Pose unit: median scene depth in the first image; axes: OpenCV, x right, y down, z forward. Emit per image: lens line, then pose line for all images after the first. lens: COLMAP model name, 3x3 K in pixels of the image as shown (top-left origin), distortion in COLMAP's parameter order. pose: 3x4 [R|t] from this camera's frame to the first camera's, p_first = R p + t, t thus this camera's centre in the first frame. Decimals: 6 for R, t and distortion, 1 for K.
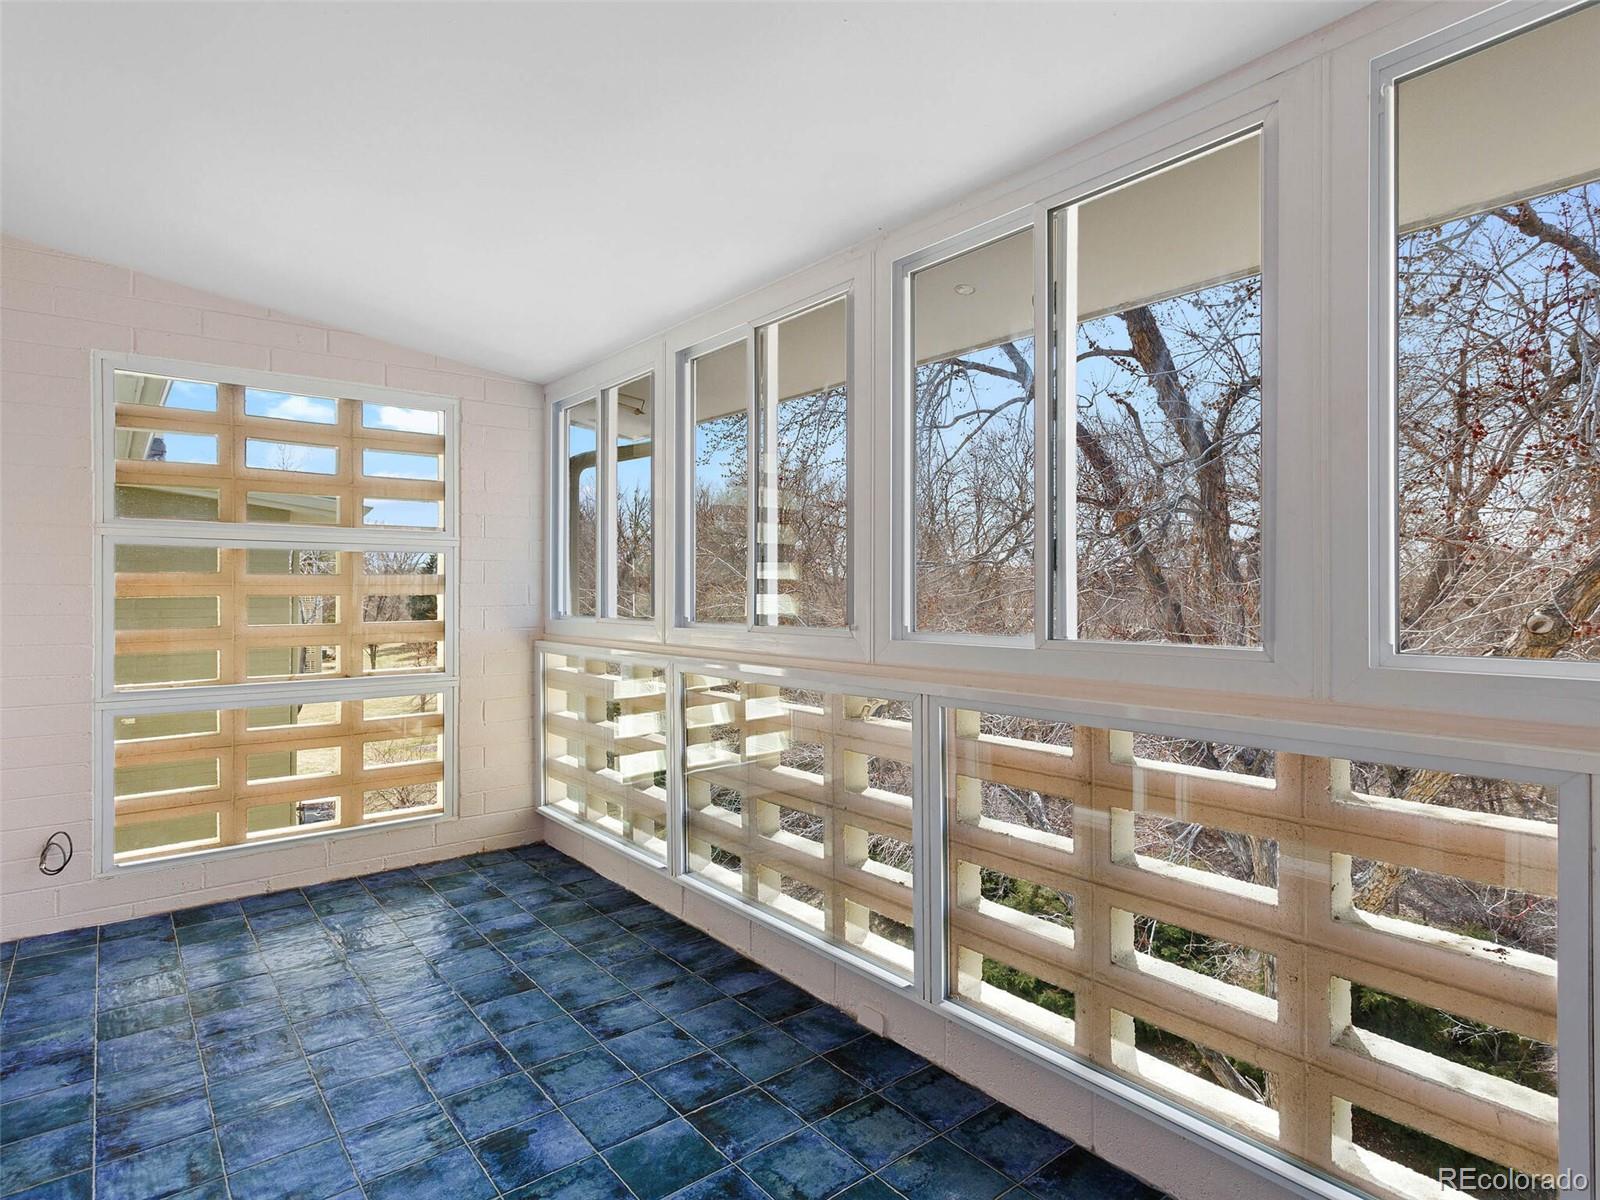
lens RADIAL K [[856.2, 0, 802.1], [0, 856.2, 593.8], [0, 0, 1]] dist [0.004350, 0.000882]
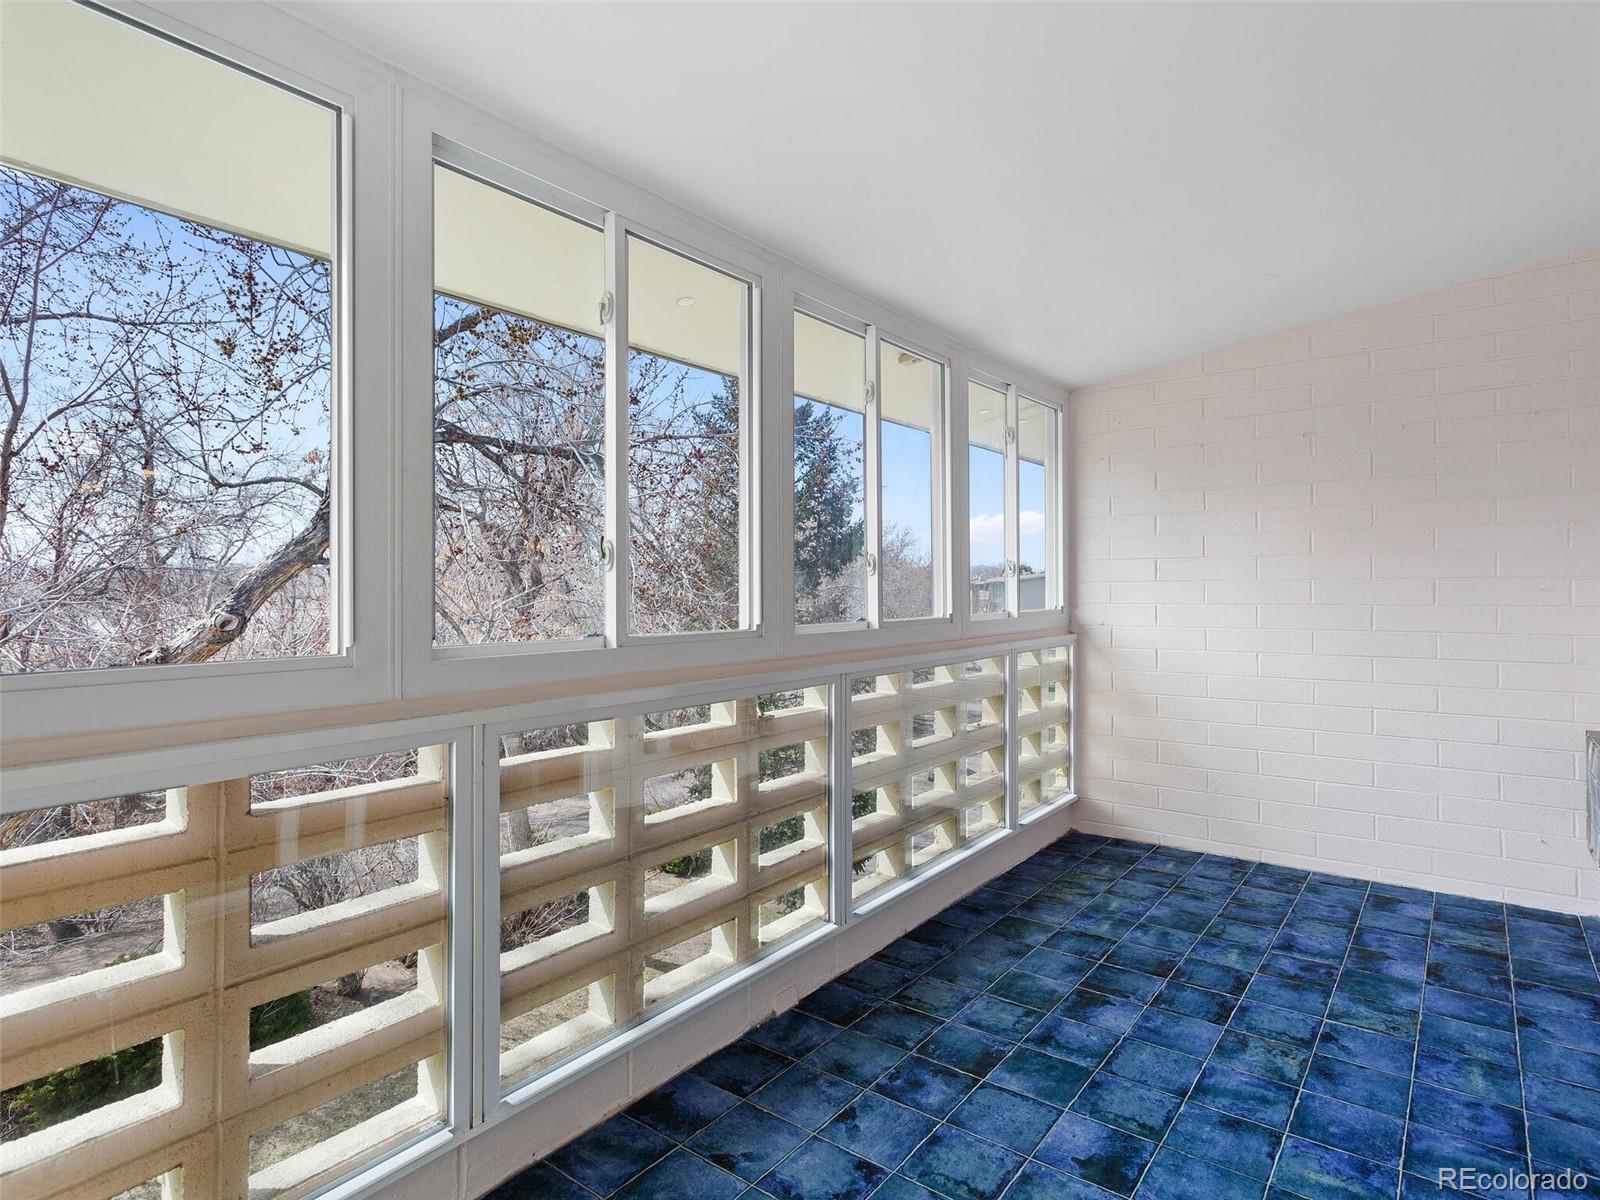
lens RADIAL K [[856.2, 0, 802.1], [0, 856.2, 593.8], [0, 0, 1]] dist [0.004350, 0.000882]
pose [[-0.230221, 0.000946, 0.973138, -0.960178], [0.003031, 0.999995, -0.000255, 0.000510], [-0.973134, 0.002891, -0.230222, 1.242484]]
